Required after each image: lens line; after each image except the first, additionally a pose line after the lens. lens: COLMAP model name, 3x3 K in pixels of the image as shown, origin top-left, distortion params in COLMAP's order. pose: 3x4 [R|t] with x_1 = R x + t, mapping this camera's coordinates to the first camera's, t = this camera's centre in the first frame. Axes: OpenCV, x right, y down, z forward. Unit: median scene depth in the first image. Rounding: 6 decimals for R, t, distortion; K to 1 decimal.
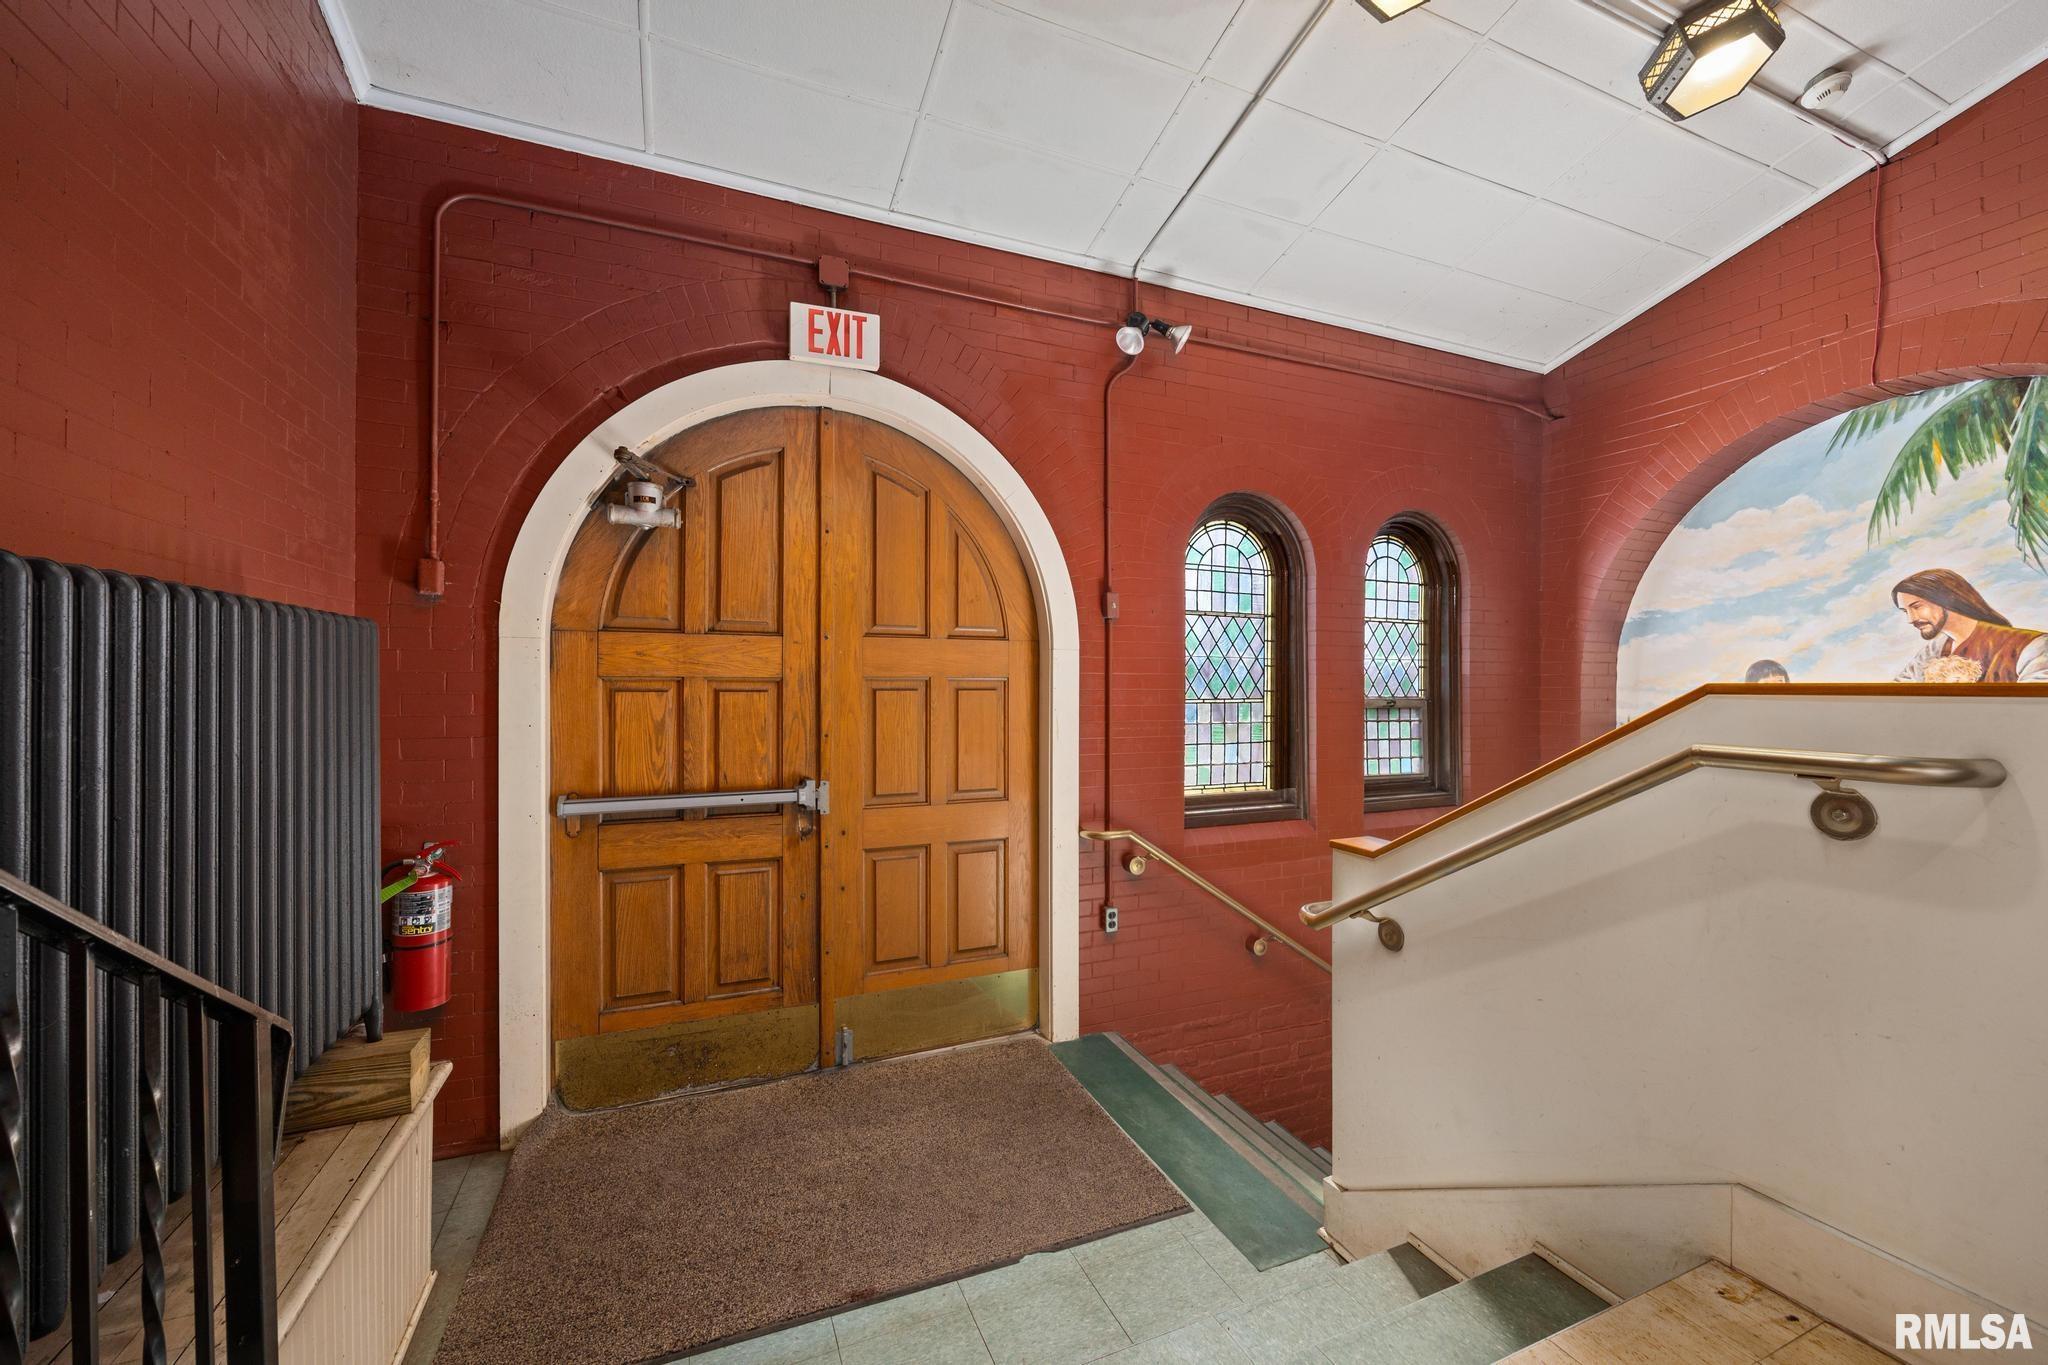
lens RADIAL K [[809.7, 0, 1036.8], [0, 809.7, 677.0], [0, 0, 1]] dist [0.000808, 0.000226]
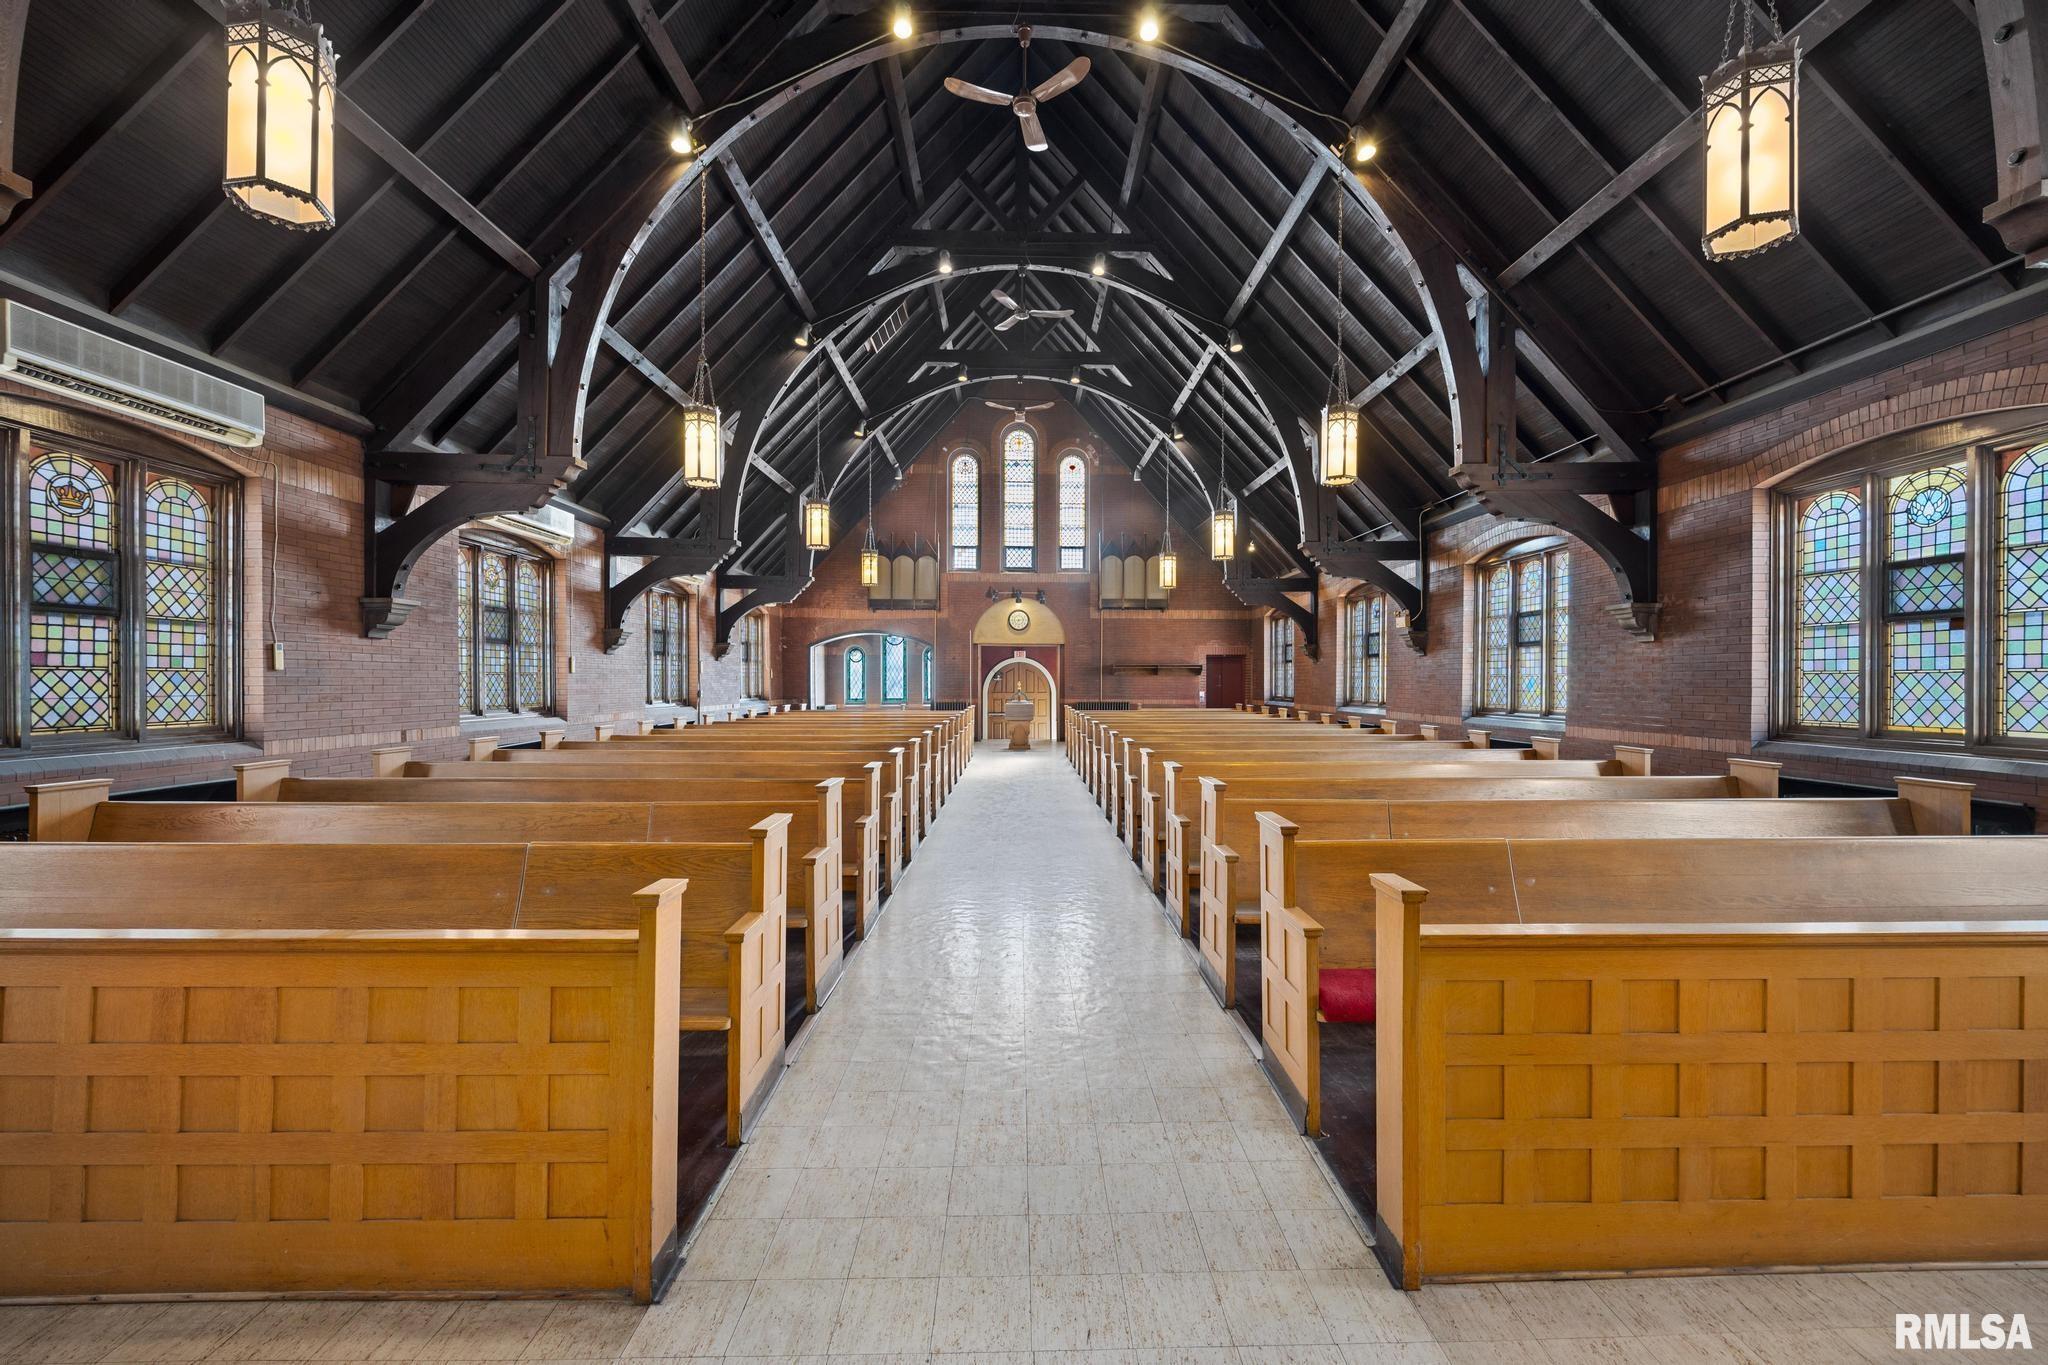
lens RADIAL K [[822.8, 0, 1032.6], [0, 822.8, 683.2], [0, 0, 1]] dist [-0.003375, 0.000176]
pose [[0.929149, -0.001169, -0.369703, 2.830394], [0.004294, 0.999962, 0.007629, -0.208981], [0.369680, -0.008675, 0.929119, -6.394293]]
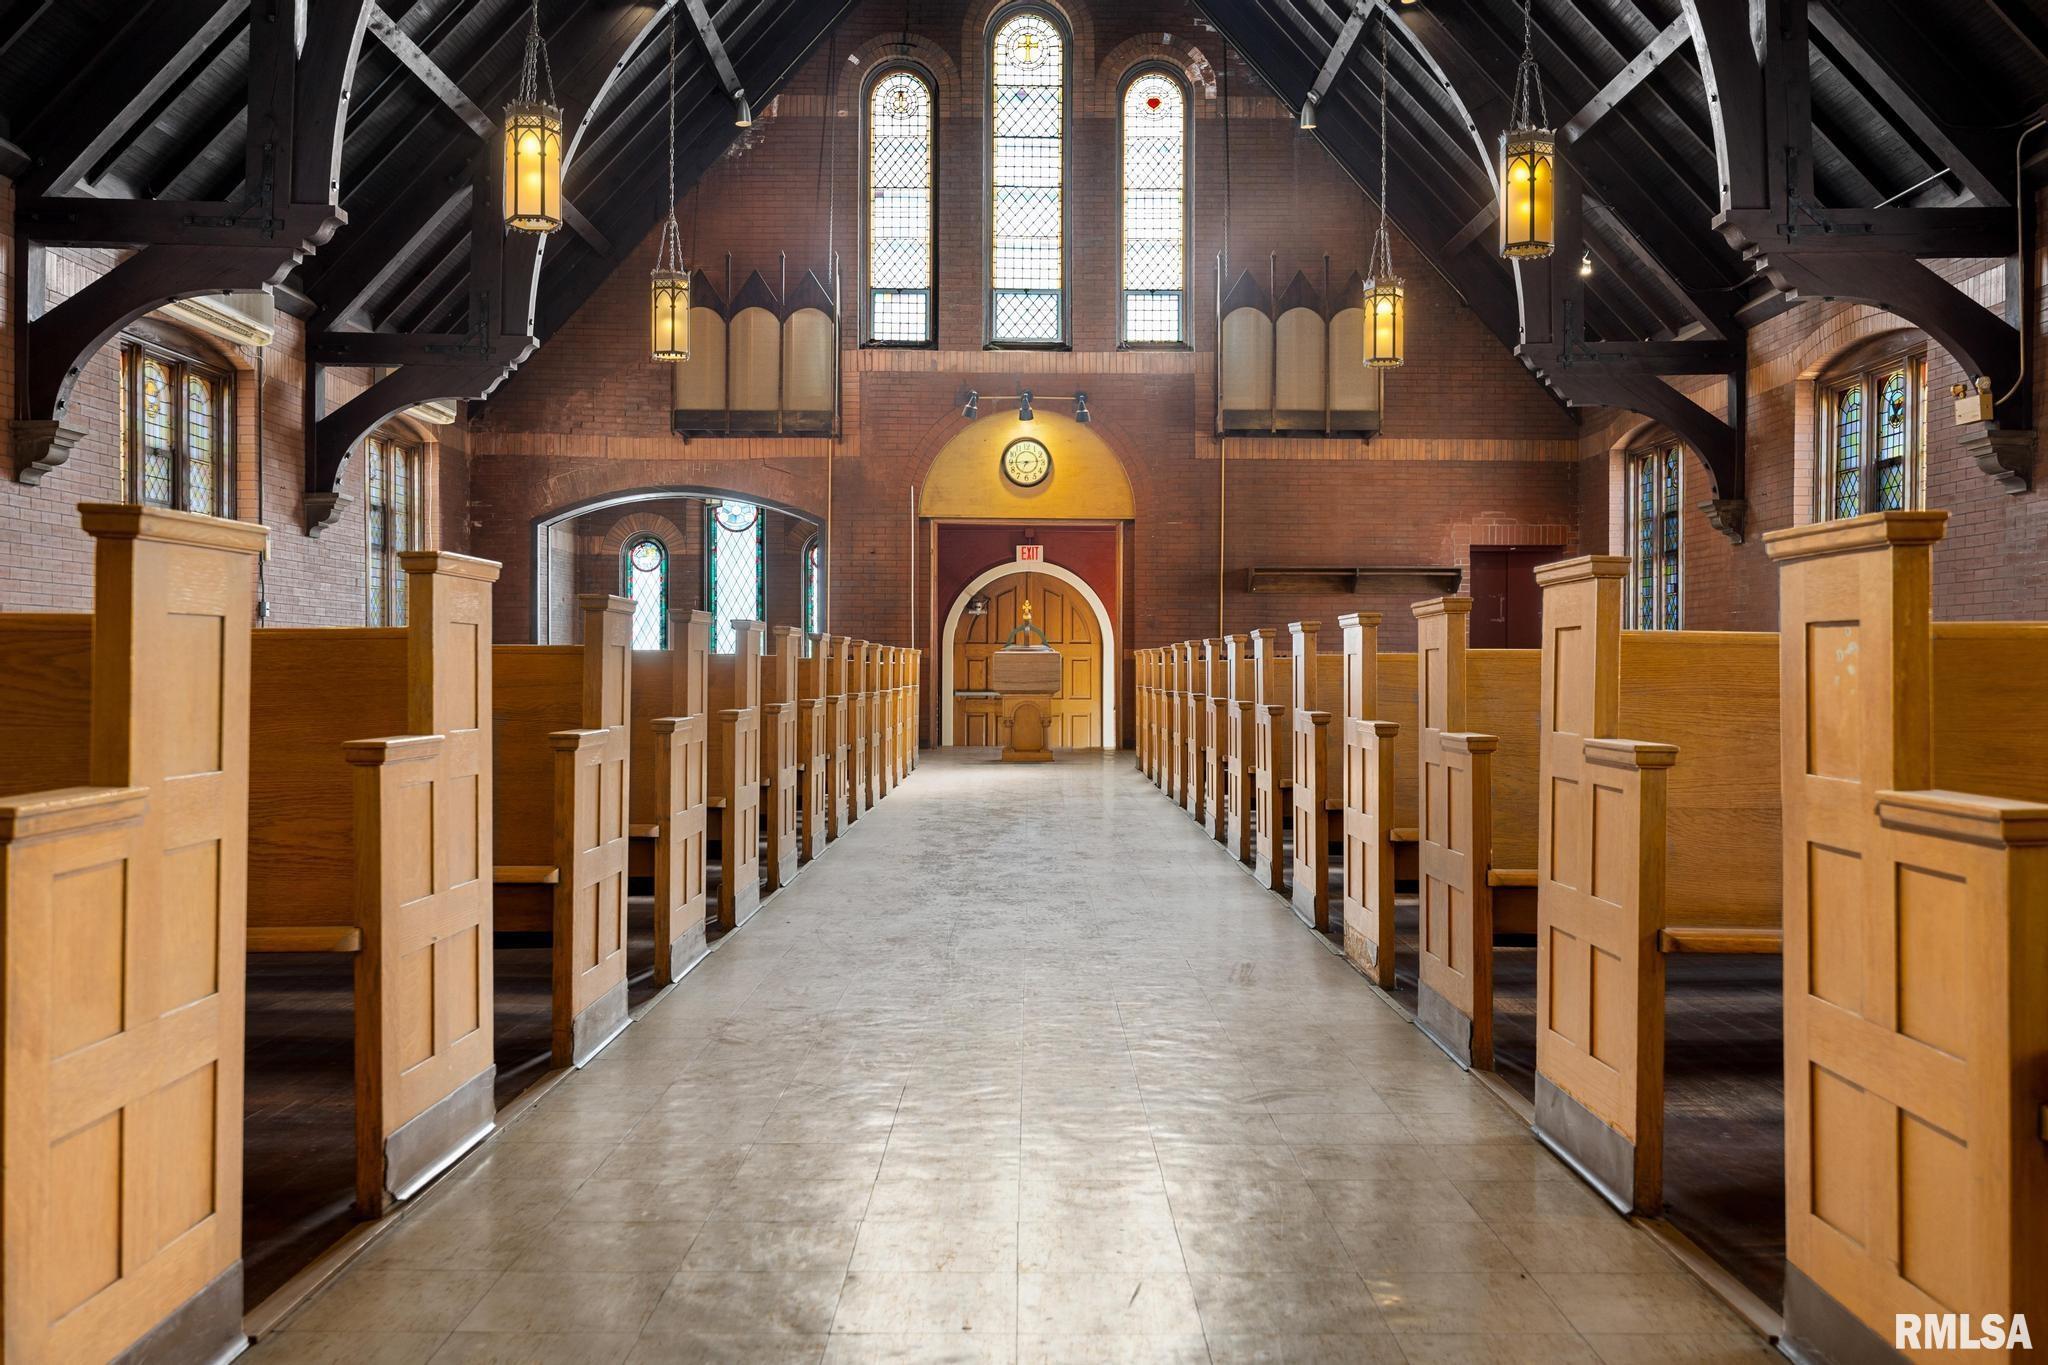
lens RADIAL K [[1858.5, 0, 1025.2], [0, 1858.5, 665.2], [0, 0, 1]] dist [0.004118, 0.000000]
pose [[0.921848, -0.000276, -0.387552, 2.732095], [0.002585, 0.999982, 0.005437, -0.008551], [0.387544, -0.006014, 0.921832, -6.129641]]
